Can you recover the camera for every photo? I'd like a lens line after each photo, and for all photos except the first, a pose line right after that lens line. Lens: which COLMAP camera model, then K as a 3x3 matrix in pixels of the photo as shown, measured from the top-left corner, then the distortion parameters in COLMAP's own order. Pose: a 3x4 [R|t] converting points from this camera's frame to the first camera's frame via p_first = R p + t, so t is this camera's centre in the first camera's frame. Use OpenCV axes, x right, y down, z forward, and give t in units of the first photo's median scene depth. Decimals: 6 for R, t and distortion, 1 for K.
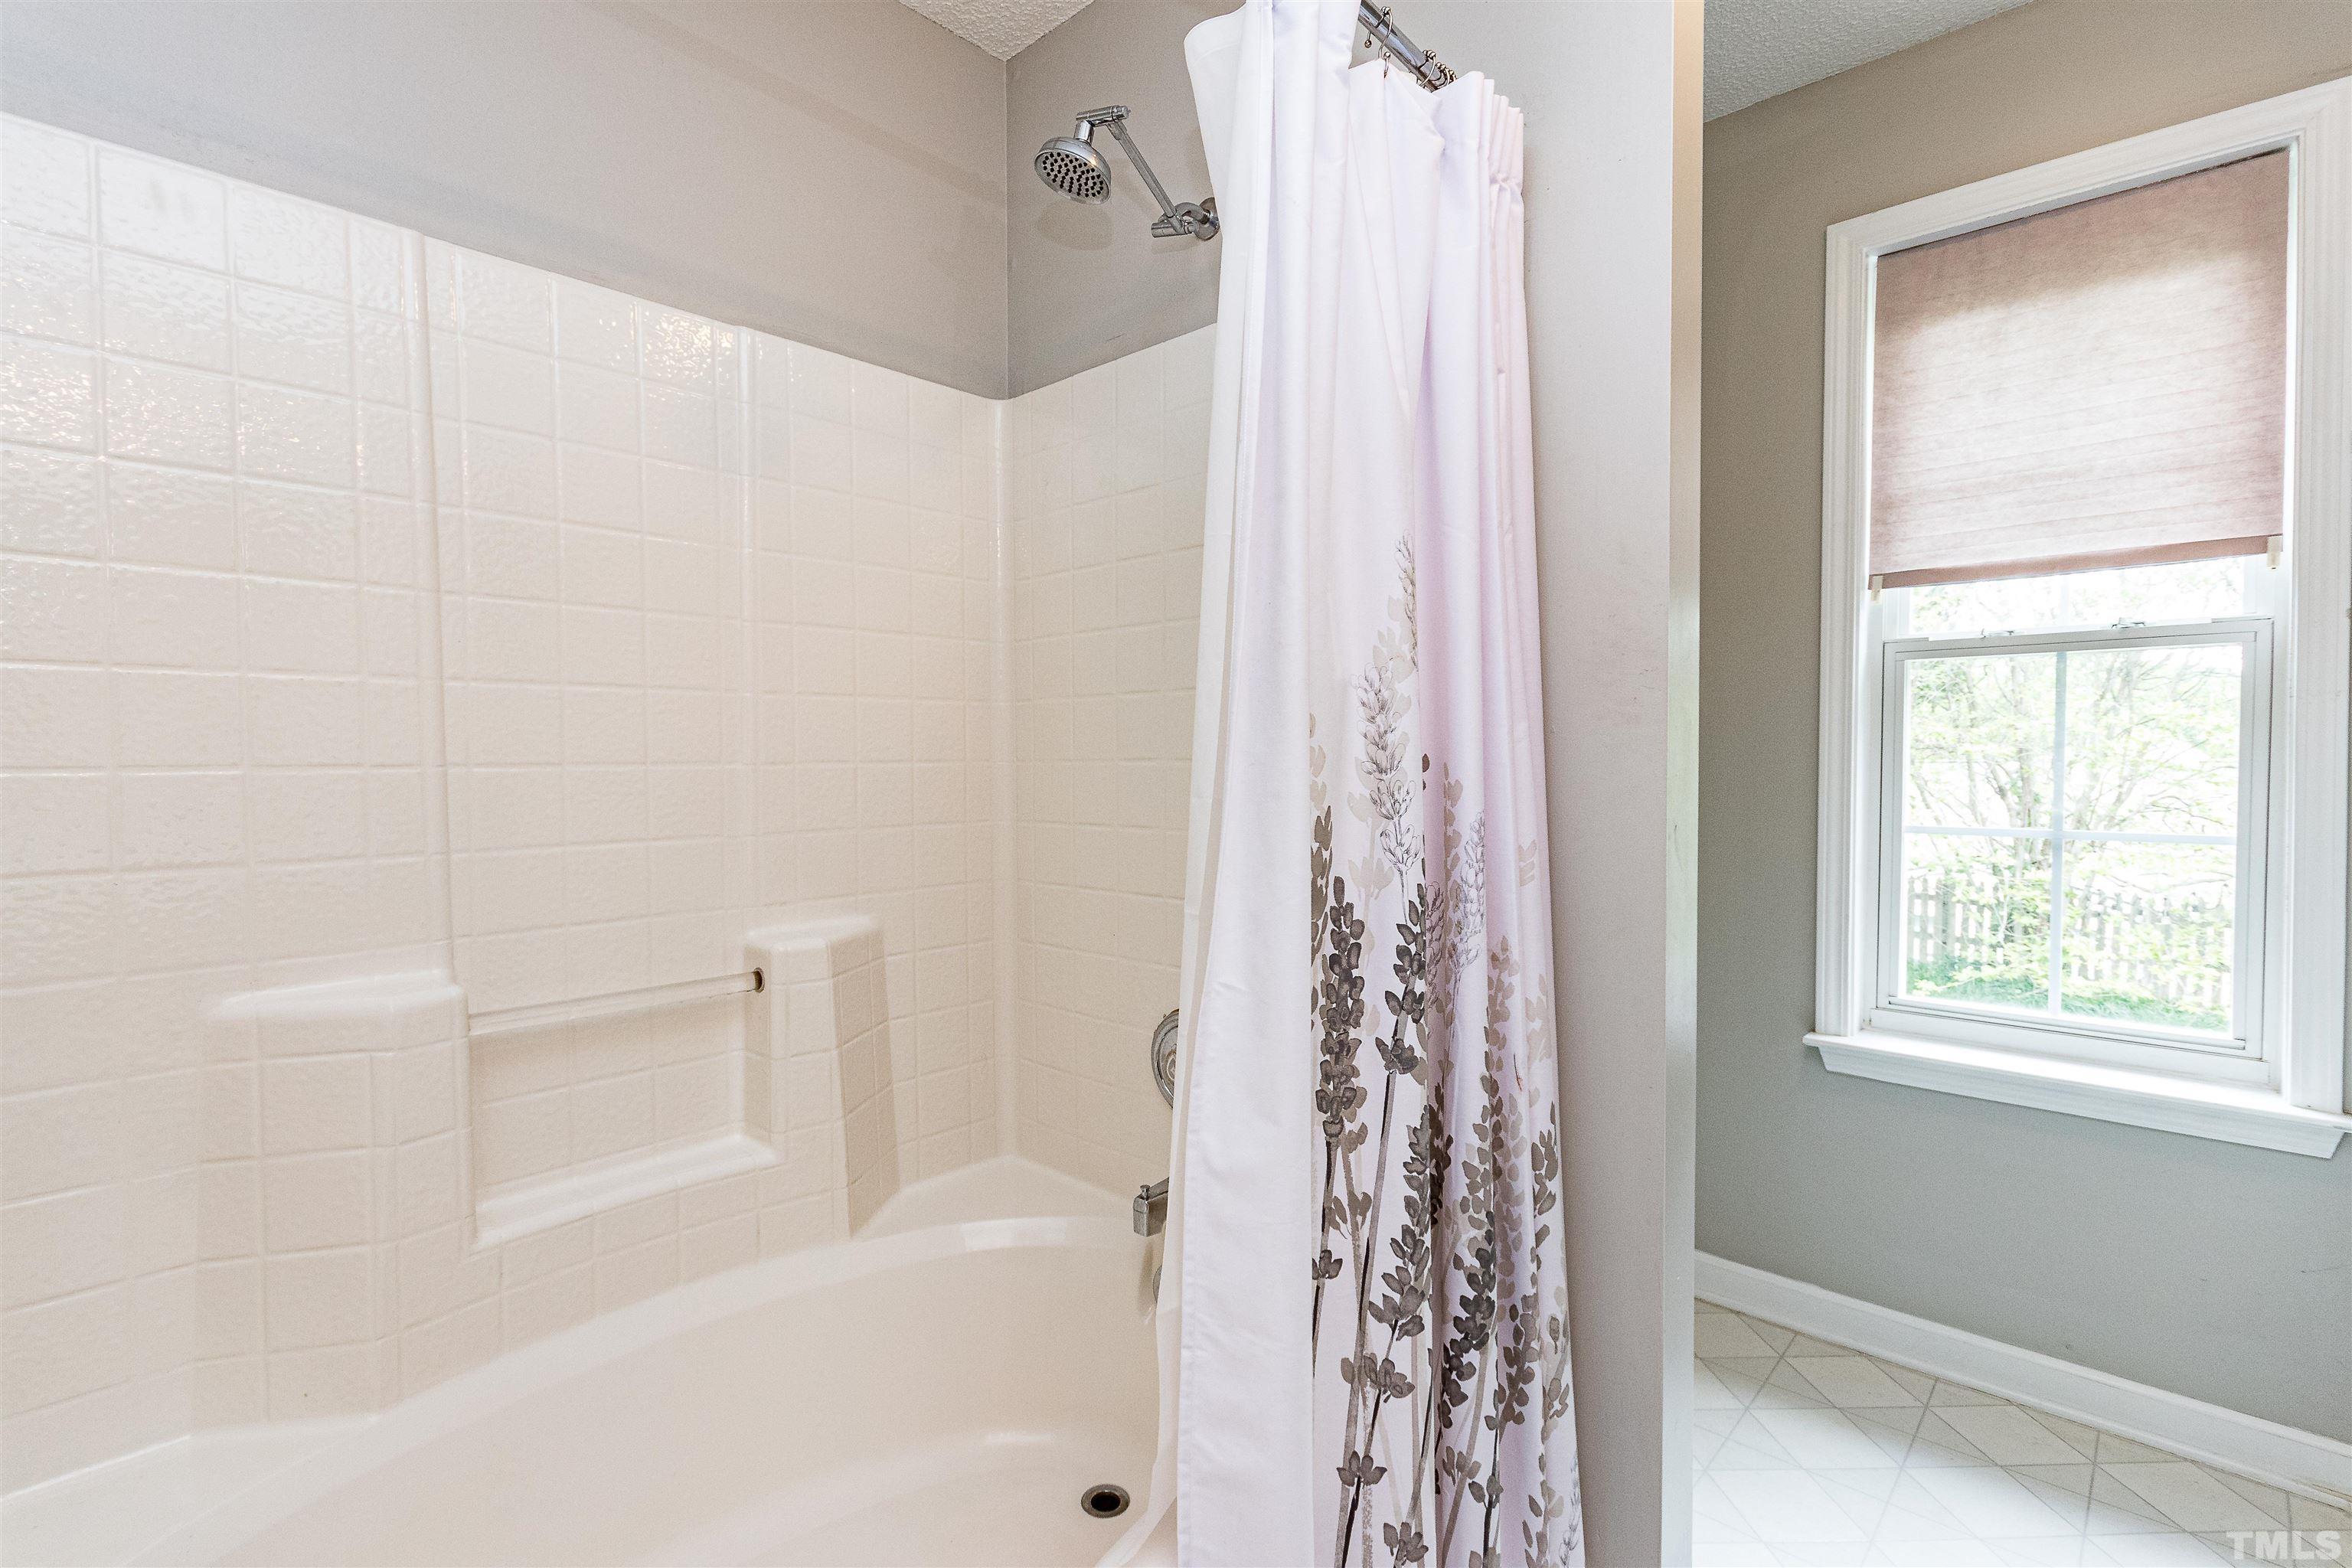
lens RADIAL K [[1088.1, 0, 1175.9], [0, 1088.1, 783.7], [0, 0, 1]] dist [0.004745, 0.000643]
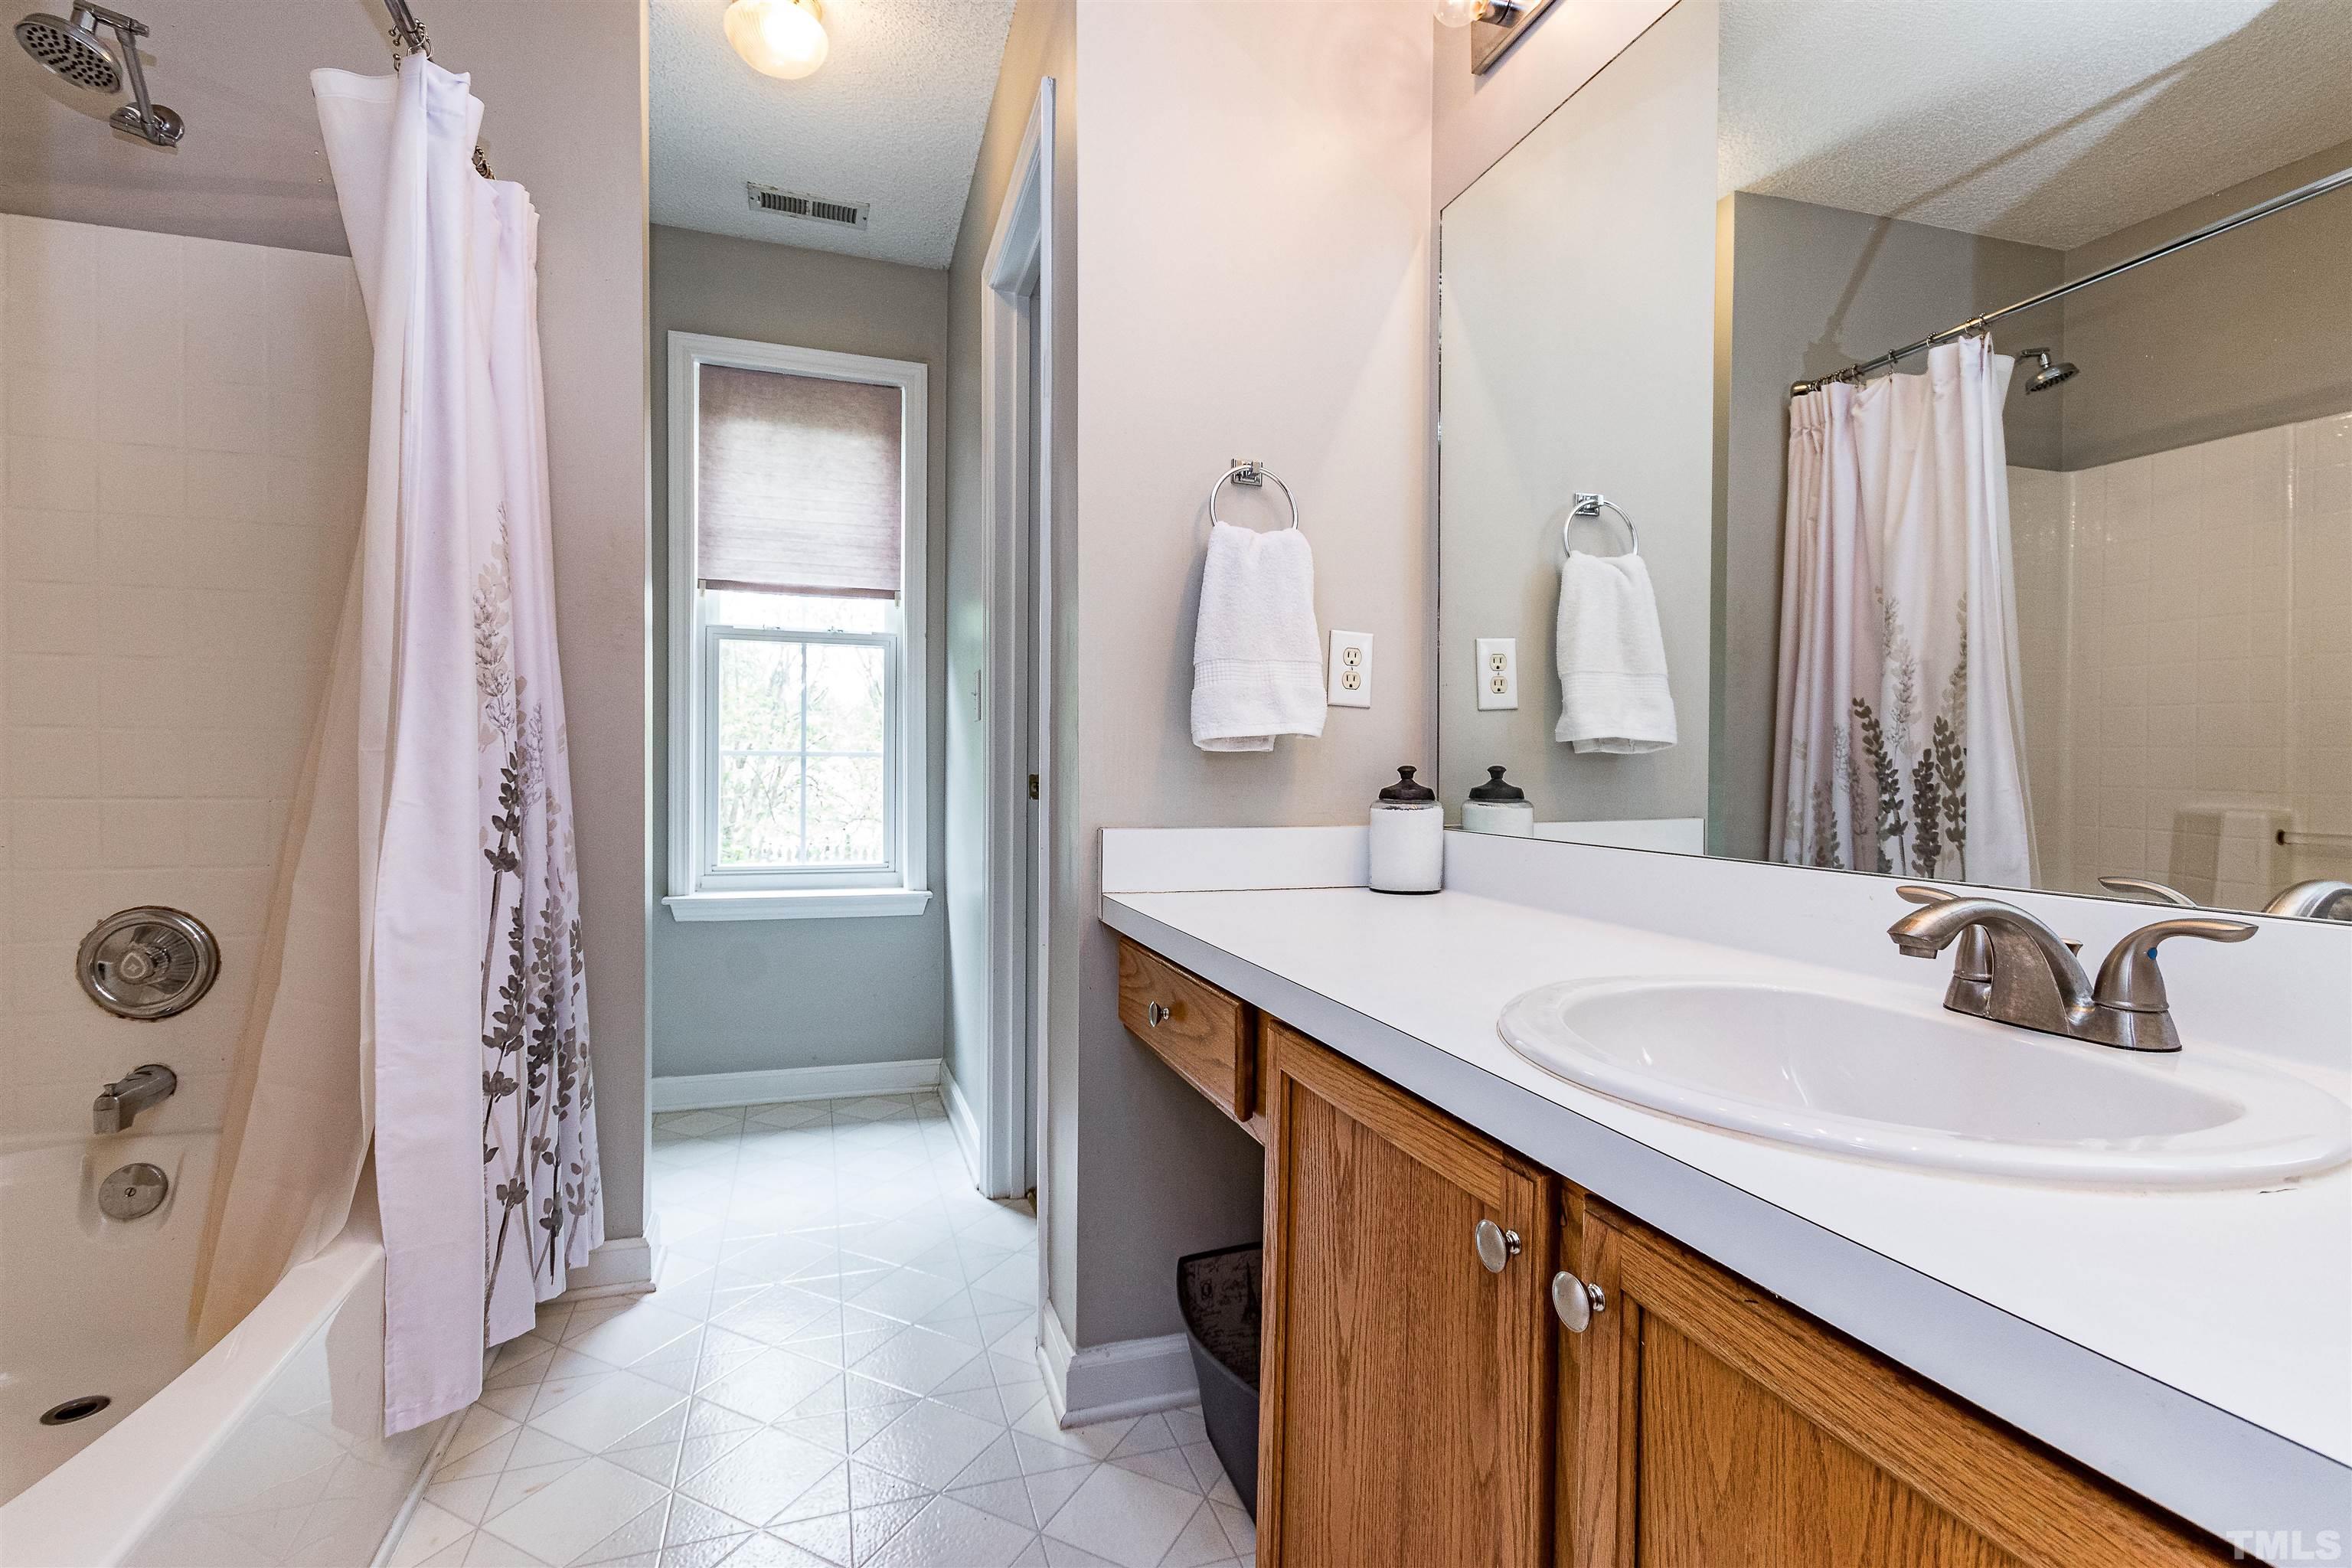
lens RADIAL K [[1088.1, 0, 1179.9], [0, 1088.1, 783.9], [0, 0, 1]] dist [0.004745, 0.000643]
pose [[0.470859, -0.012207, 0.882124, -0.612032], [0.011590, 0.999904, 0.007651, 0.139441], [-0.882132, 0.006621, 0.470955, -0.449217]]
